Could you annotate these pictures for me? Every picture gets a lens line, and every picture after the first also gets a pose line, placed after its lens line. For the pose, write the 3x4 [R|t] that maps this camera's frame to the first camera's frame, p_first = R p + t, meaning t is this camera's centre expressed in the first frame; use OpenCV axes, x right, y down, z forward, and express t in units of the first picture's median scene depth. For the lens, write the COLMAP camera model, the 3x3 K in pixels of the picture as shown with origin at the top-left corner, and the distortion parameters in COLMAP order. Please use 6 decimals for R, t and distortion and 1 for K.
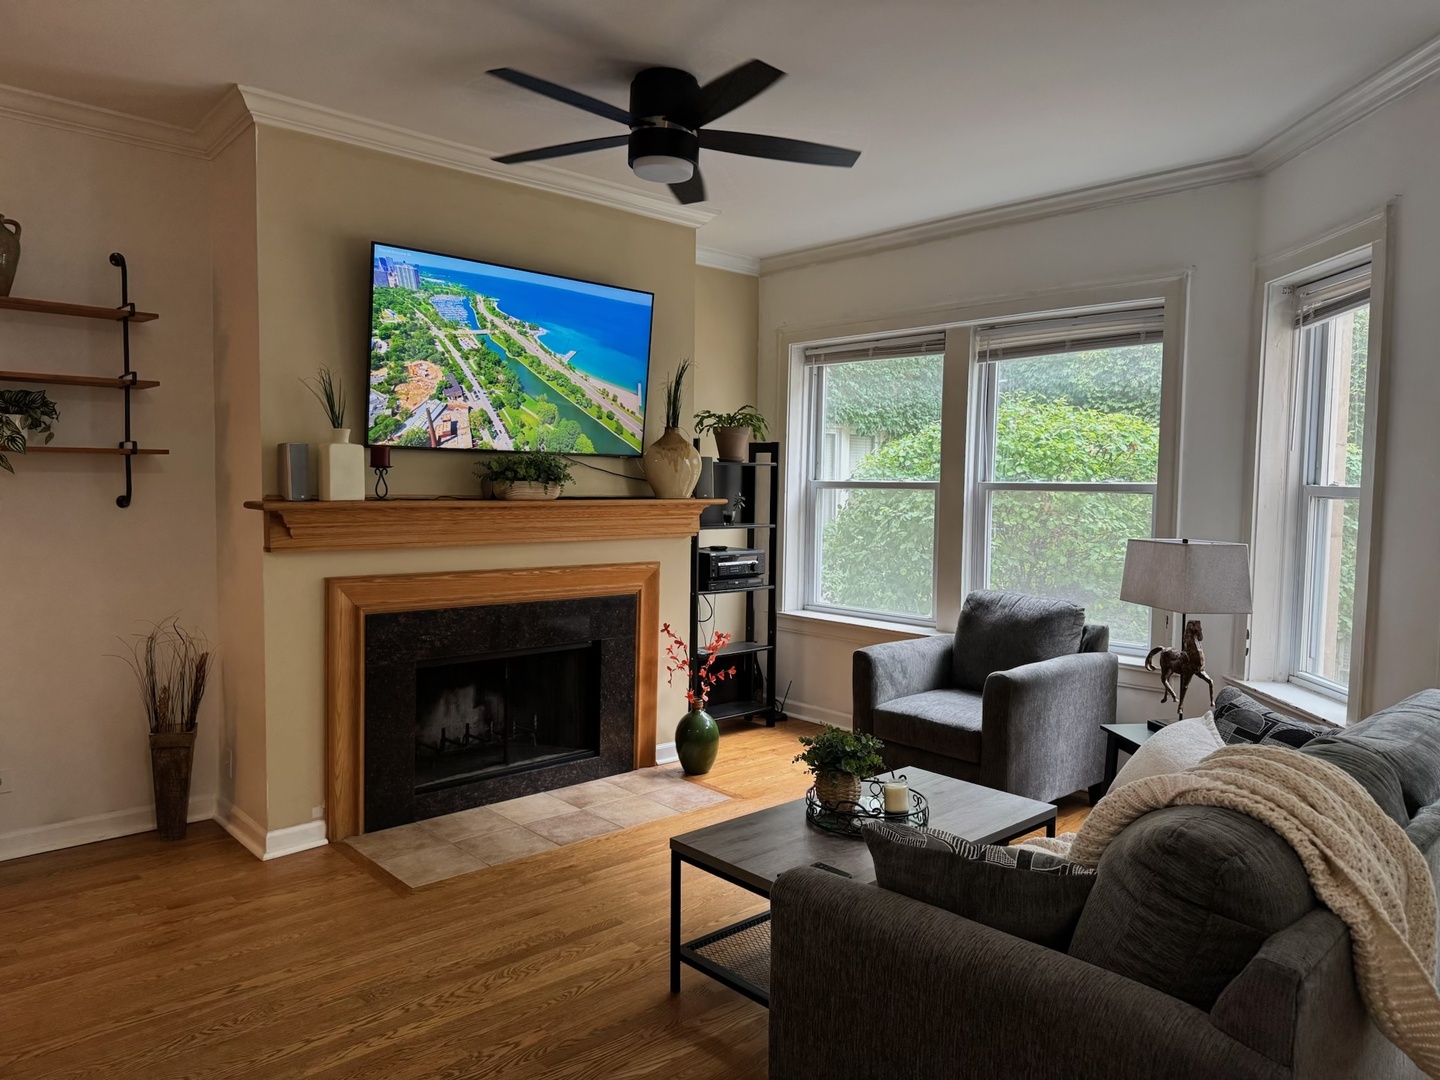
lens RADIAL K [[1013.2, 0, 714.9], [0, 1013.2, 538.7], [0, 0, 1]] dist [0.146362, -0.211907]
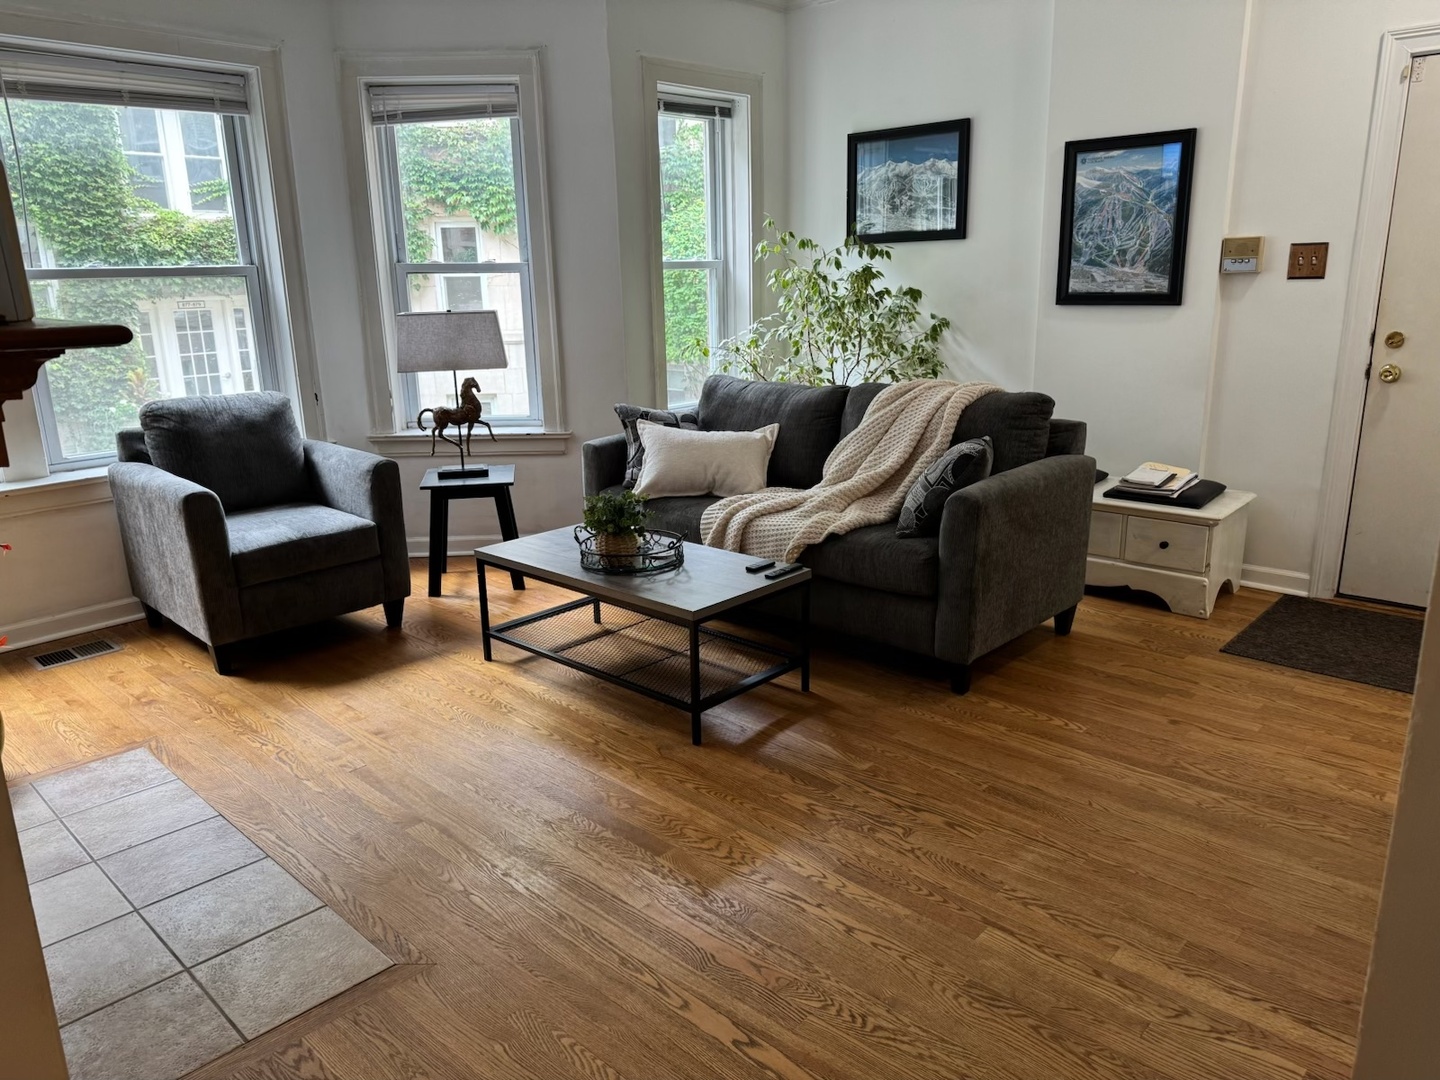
lens RADIAL K [[1019.8, 0, 719.9], [0, 1019.8, 538.9], [0, 0, 1]] dist [0.003277, -0.001948]
pose [[-0.071430, -0.268381, 0.960661, -0.692610], [0.082585, 0.958223, 0.273841, -0.035784], [-0.994021, 0.098897, -0.046281, 0.702197]]
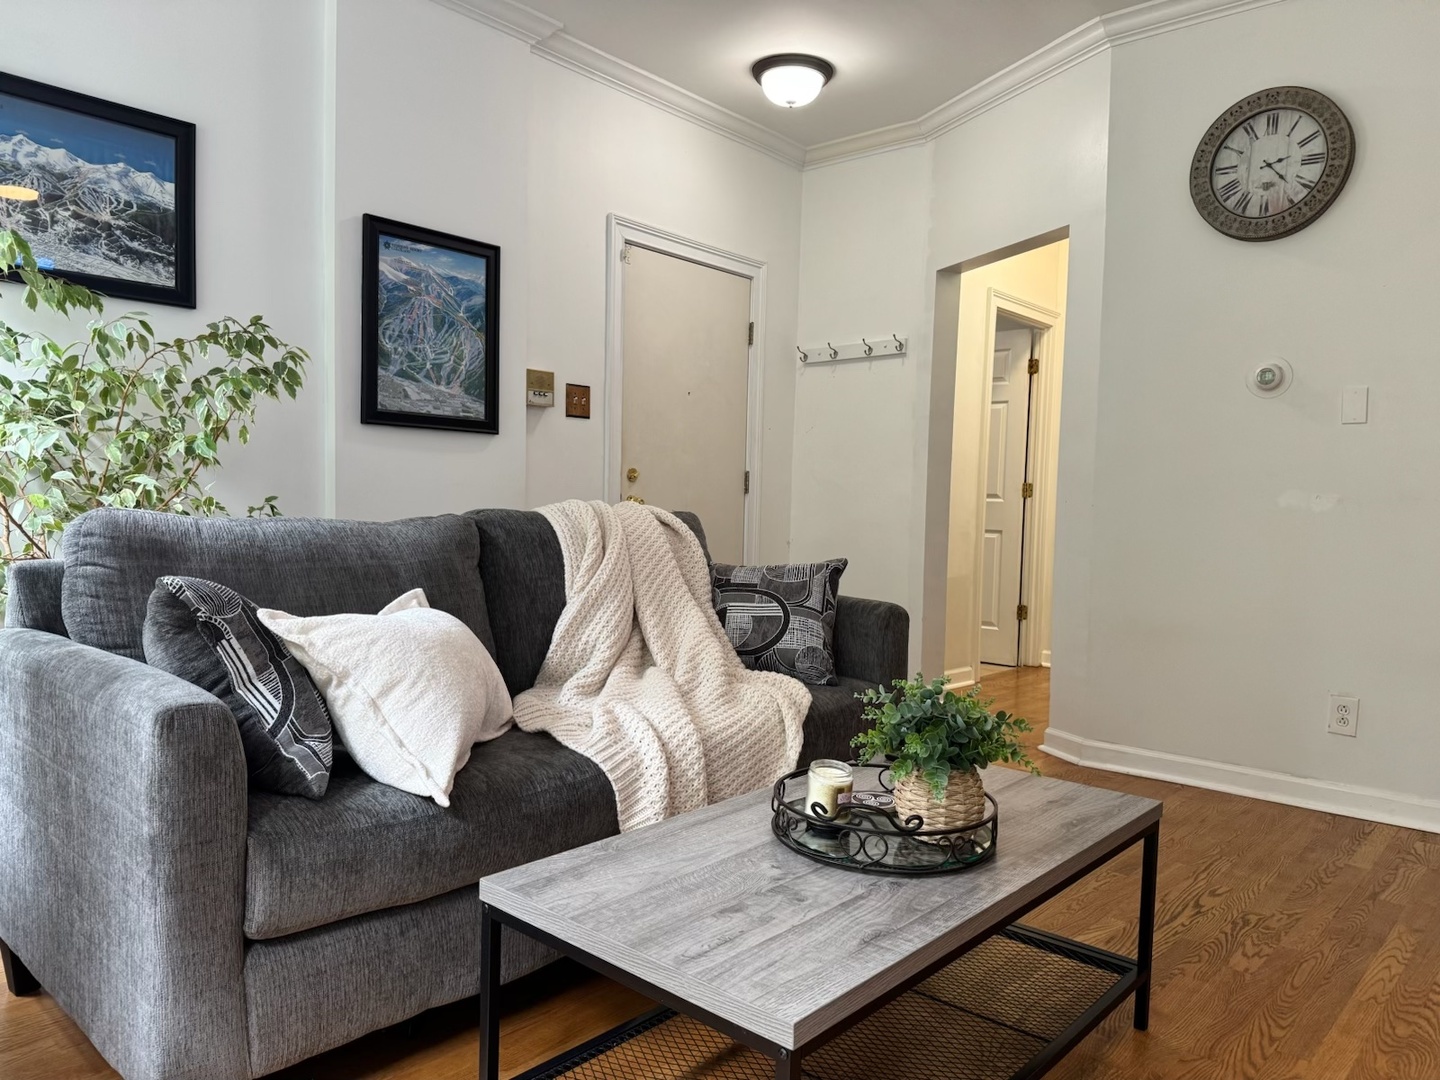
lens RADIAL K [[1010.8, 0, 724.4], [0, 1010.8, 545.2], [0, 0, 1]] dist [0.016234, -0.027201]
pose [[-0.994360, -0.038517, -0.098816, 0.213224], [-0.049175, 0.992956, 0.107798, 0.049864], [0.093968, 0.112049, -0.989250, 1.107575]]
